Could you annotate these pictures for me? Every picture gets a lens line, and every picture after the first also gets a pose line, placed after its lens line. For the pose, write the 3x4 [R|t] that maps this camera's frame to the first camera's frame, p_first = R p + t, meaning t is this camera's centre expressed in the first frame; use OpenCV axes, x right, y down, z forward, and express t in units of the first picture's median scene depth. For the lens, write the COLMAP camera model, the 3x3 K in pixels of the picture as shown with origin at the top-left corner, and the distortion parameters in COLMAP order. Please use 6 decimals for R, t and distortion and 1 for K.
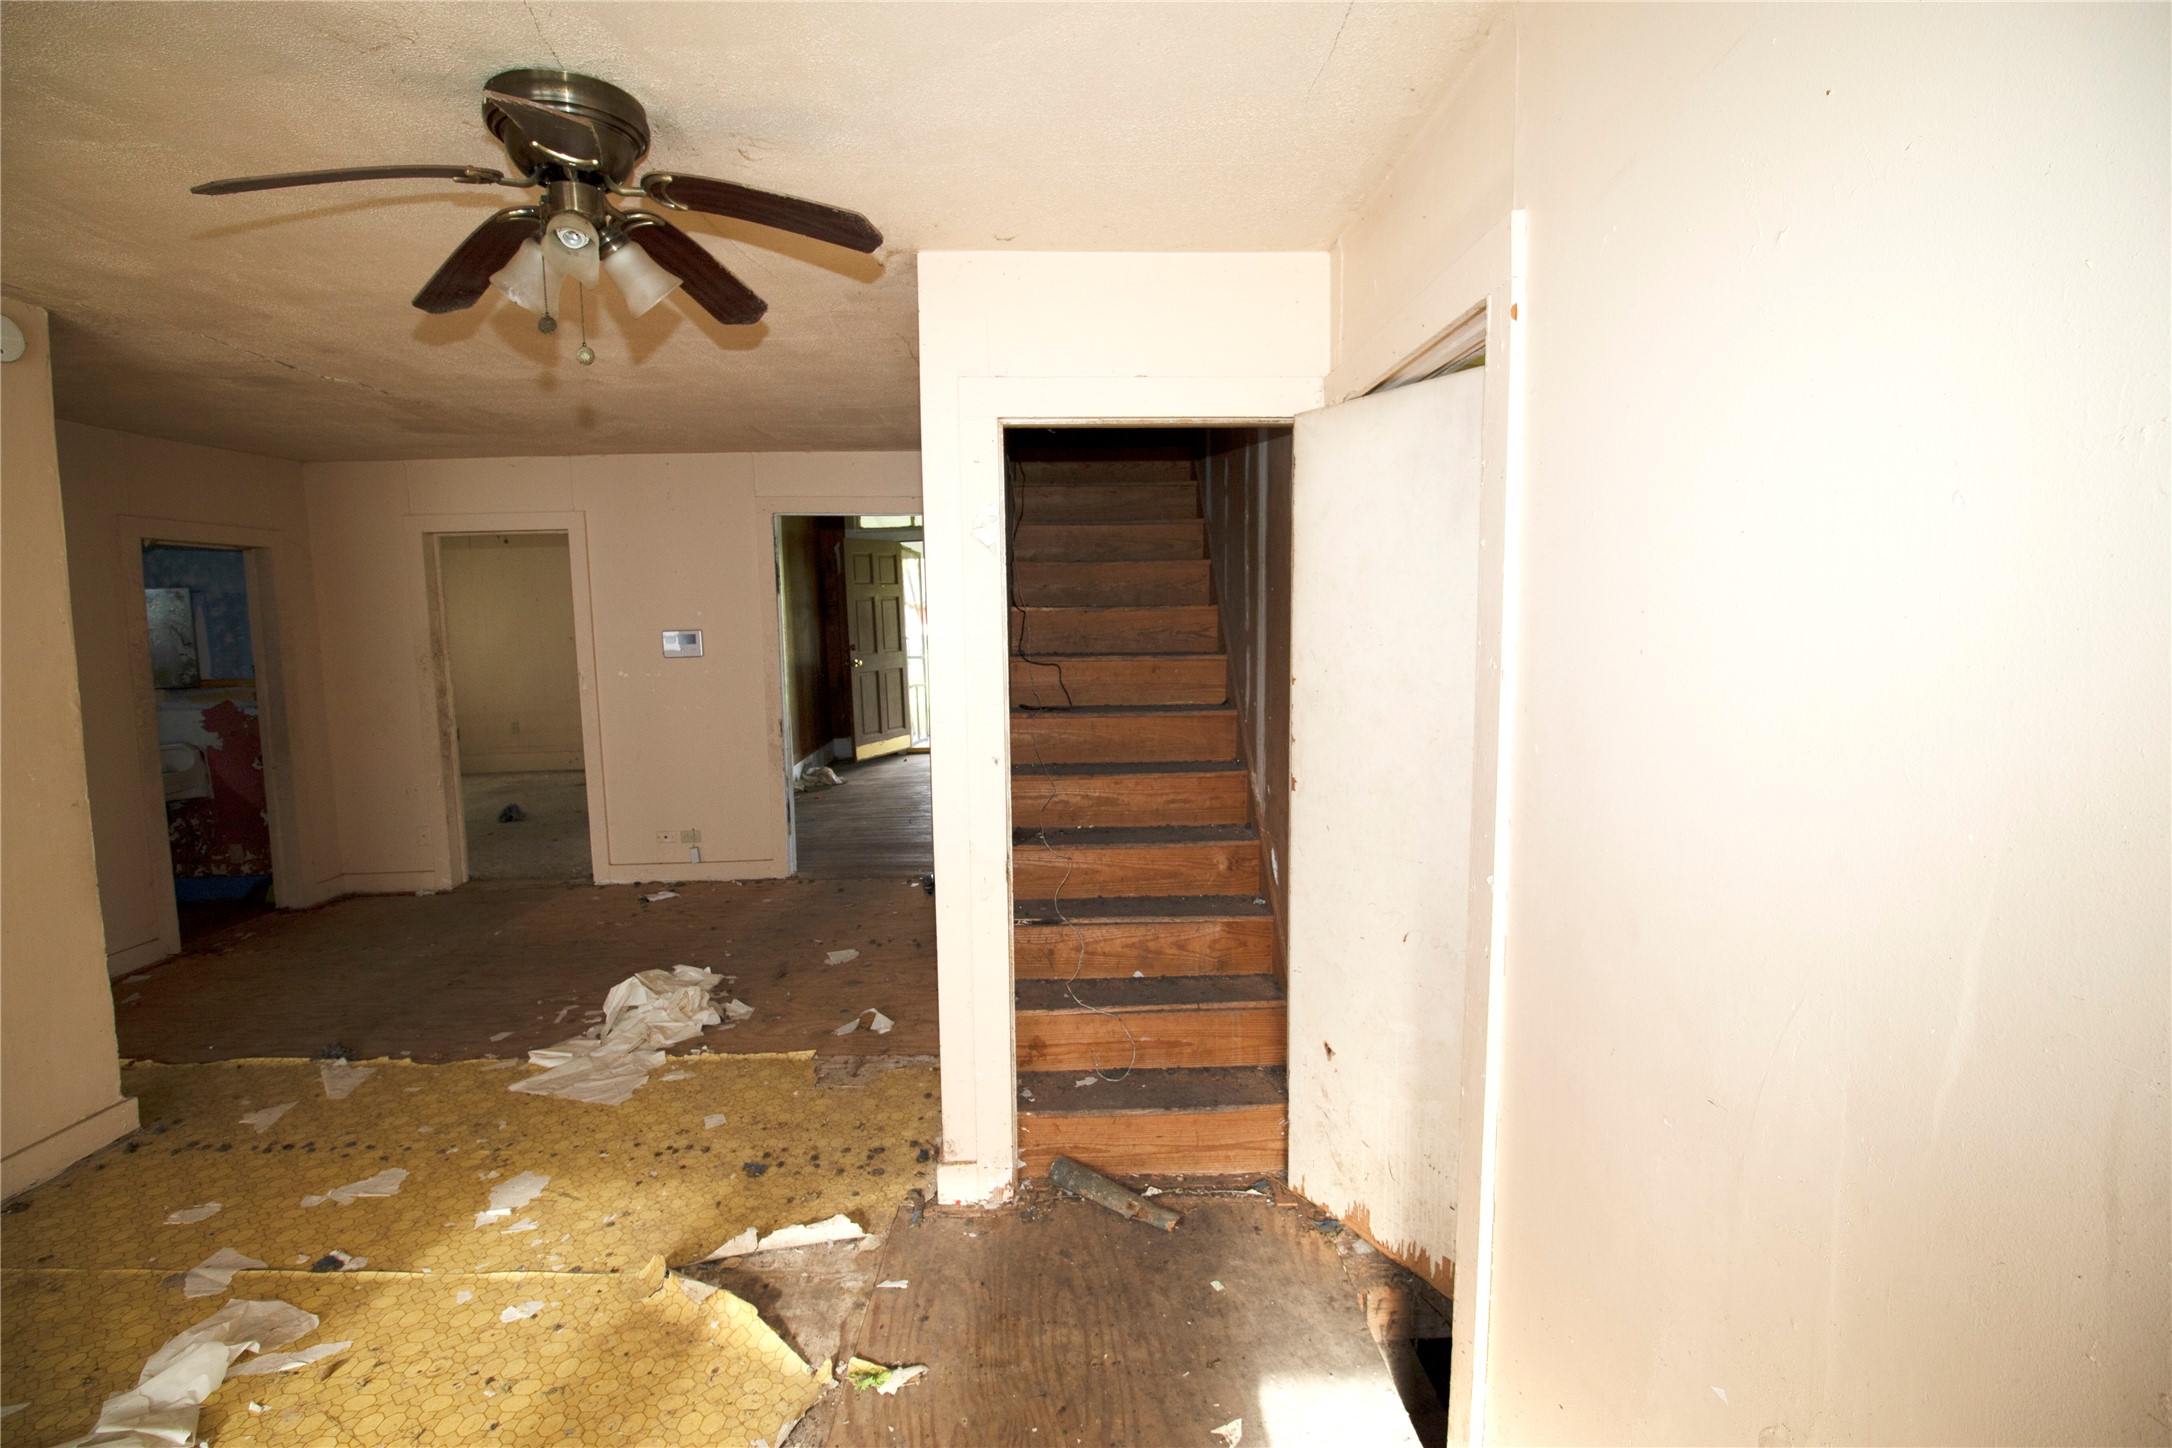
lens RADIAL K [[997.6, 0, 1092.7], [0, 997.6, 714.6], [0, 0, 1]] dist [0.002518, -0.015559]
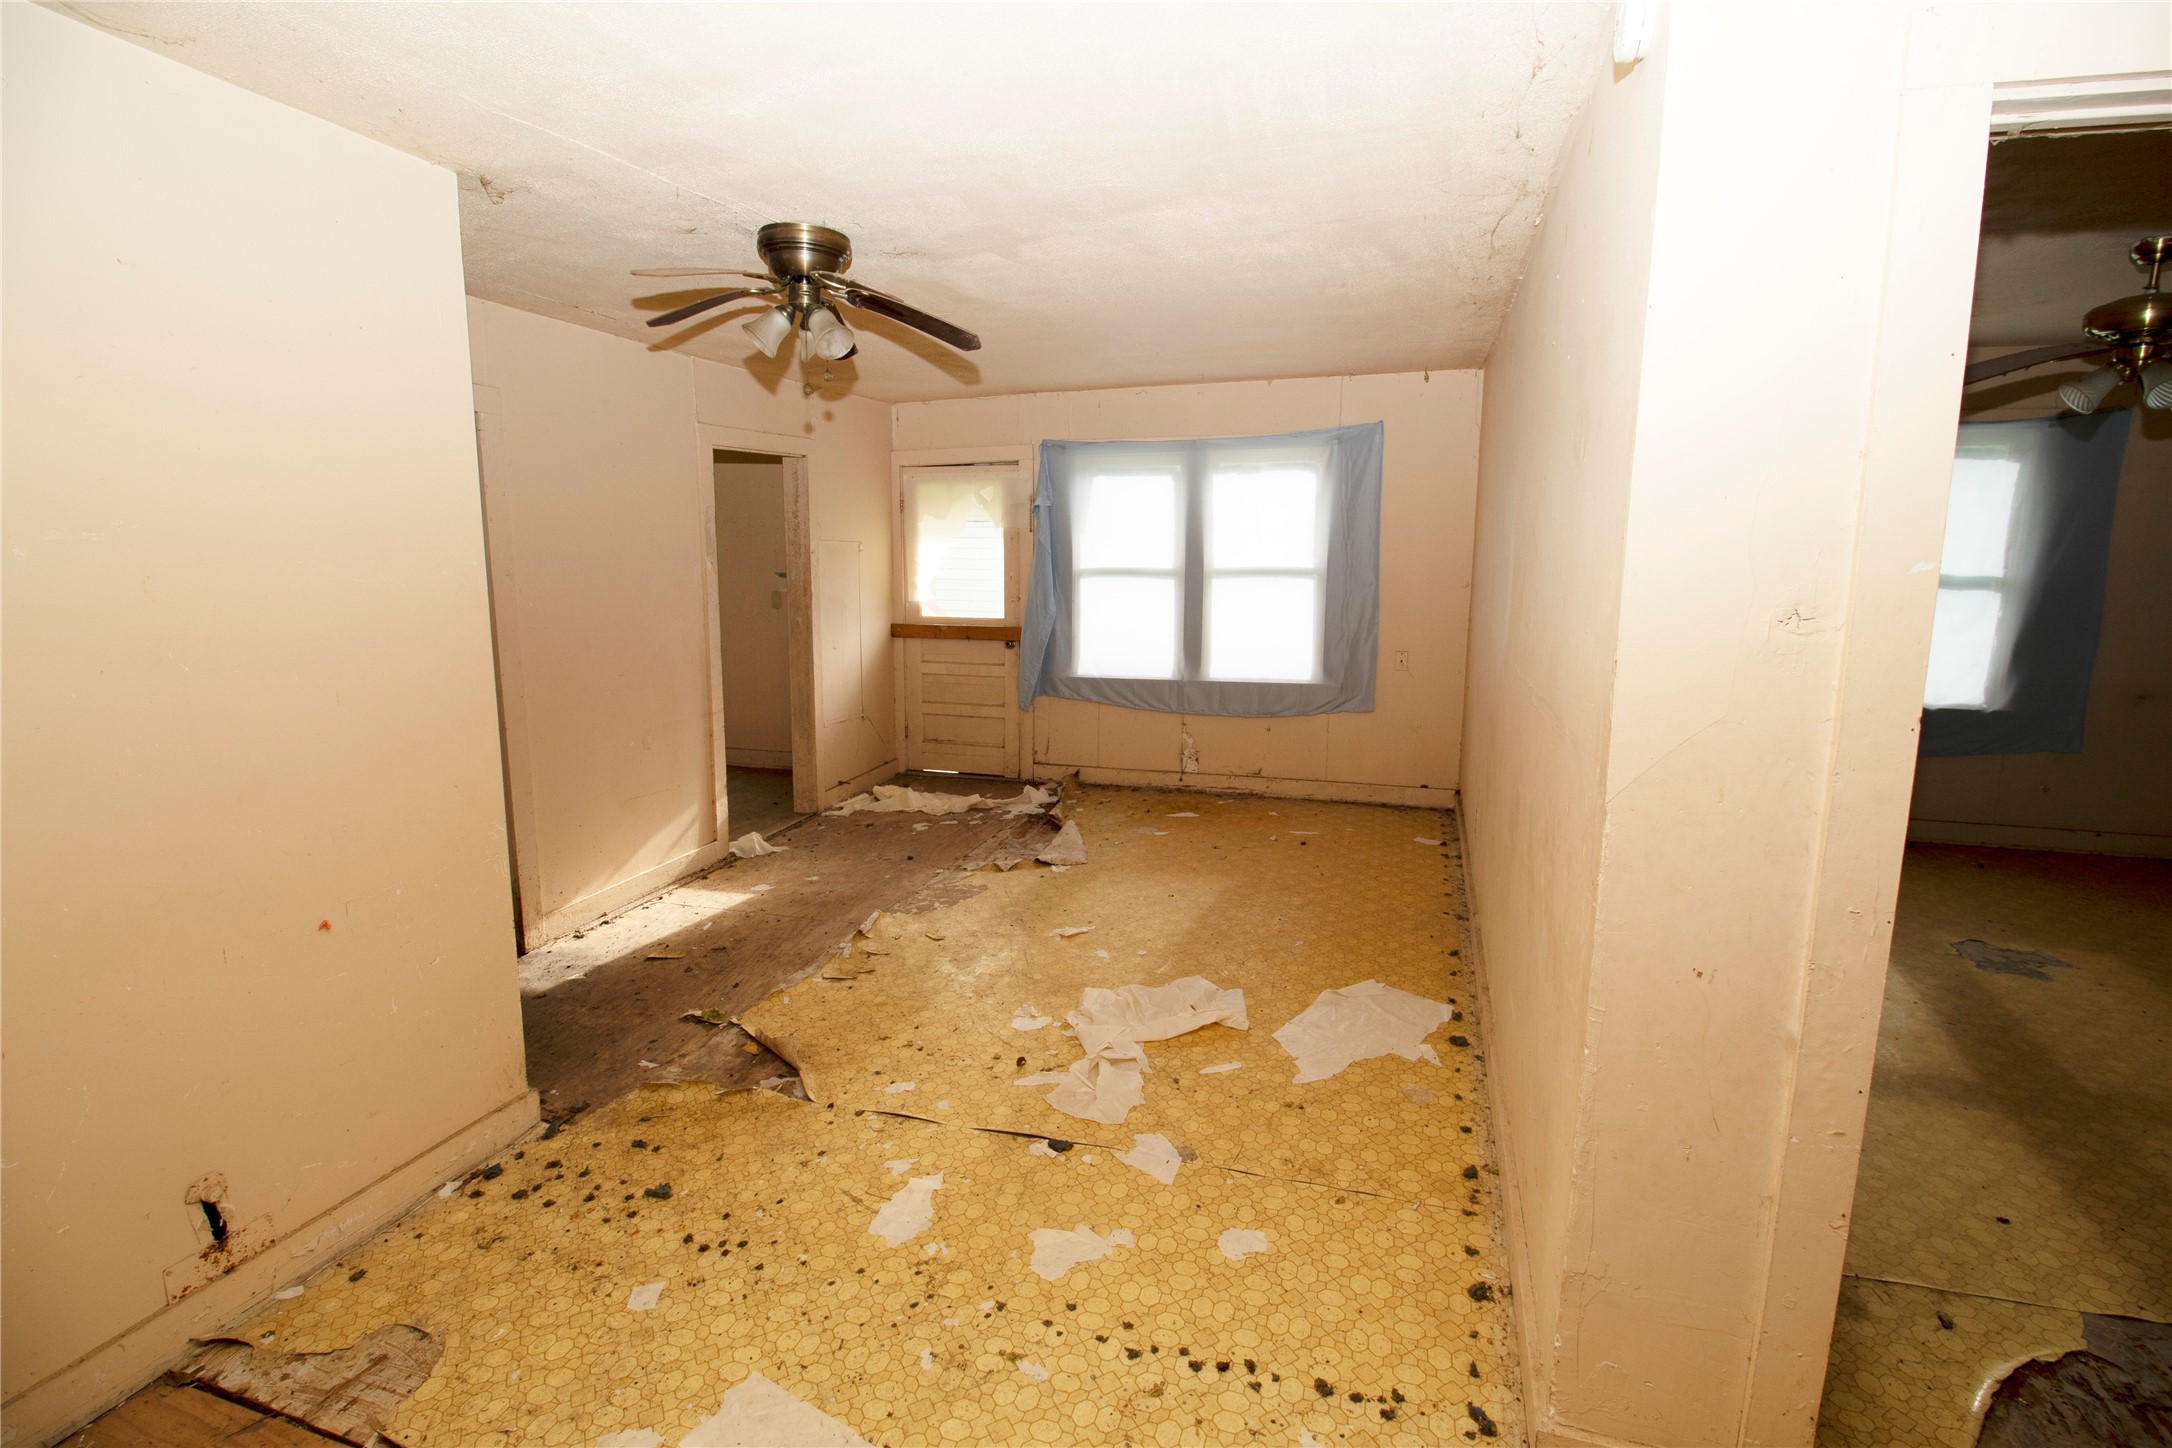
lens RADIAL K [[995.5, 0, 1091.2], [0, 995.5, 714.6], [0, 0, 1]] dist [0.001631, -0.011773]
pose [[-0.944144, -0.045694, 0.326349, -0.893631], [0.037617, 0.968921, 0.244492, -0.131075], [-0.327378, 0.243112, -0.913083, 1.465098]]
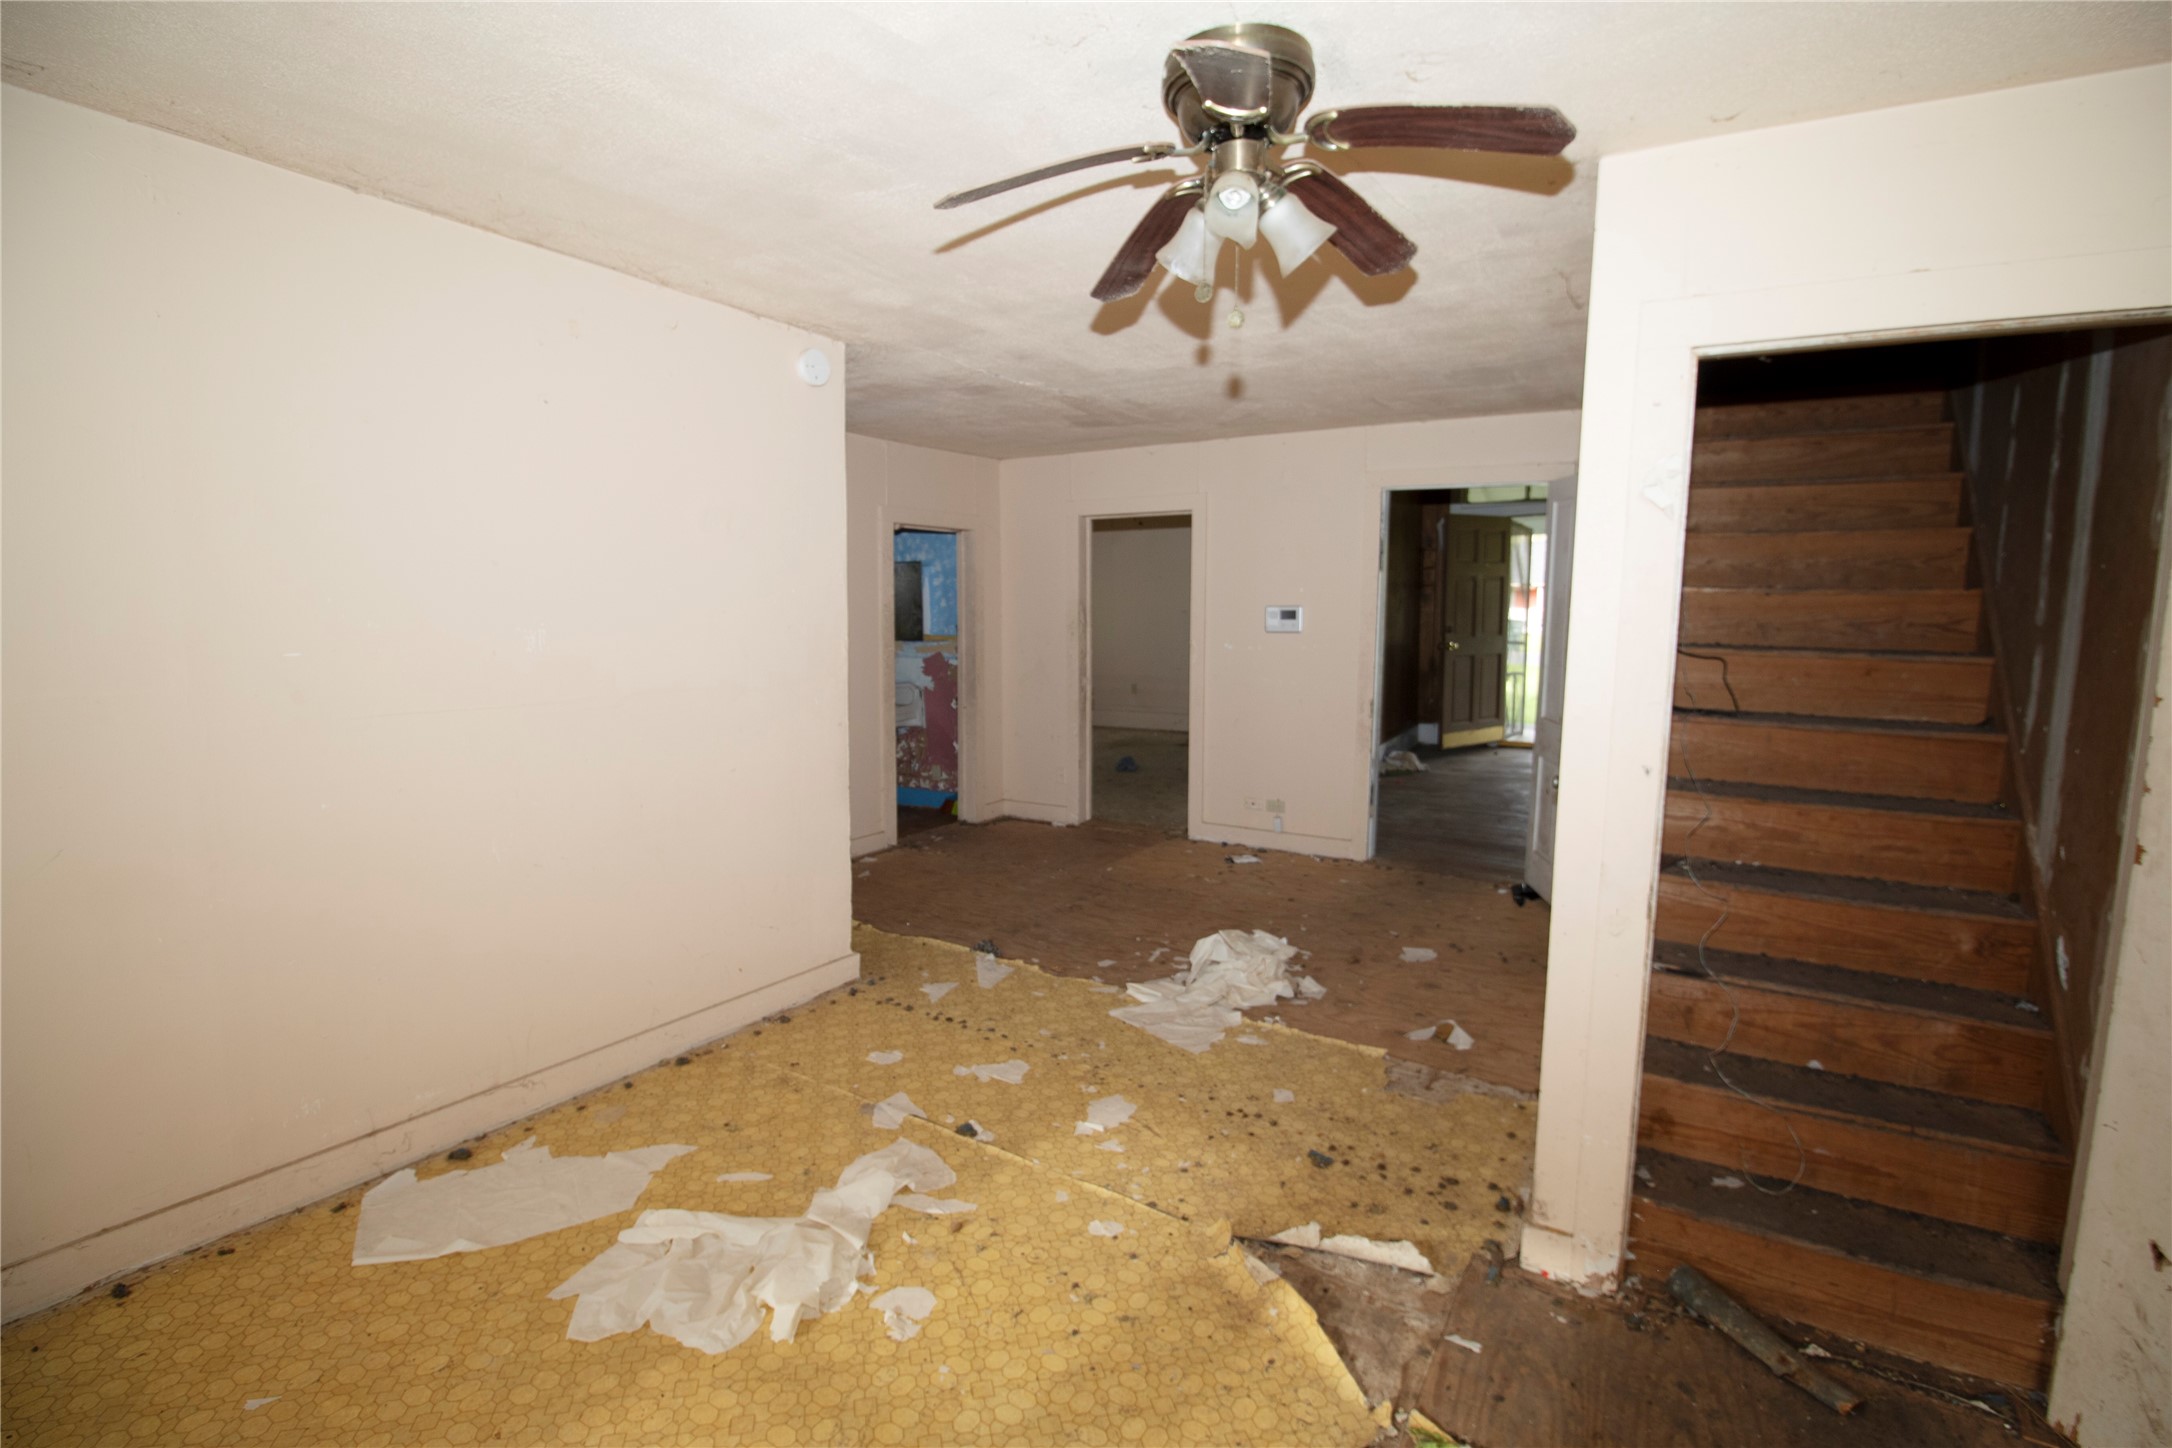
lens RADIAL K [[995.5, 0, 1091.2], [0, 995.5, 714.6], [0, 0, 1]] dist [0.001631, -0.011773]
pose [[0.841112, 0.083068, -0.534443, -0.040744], [-0.072950, 0.996530, 0.040080, 0.000470], [0.535918, 0.005276, 0.844253, 0.053283]]
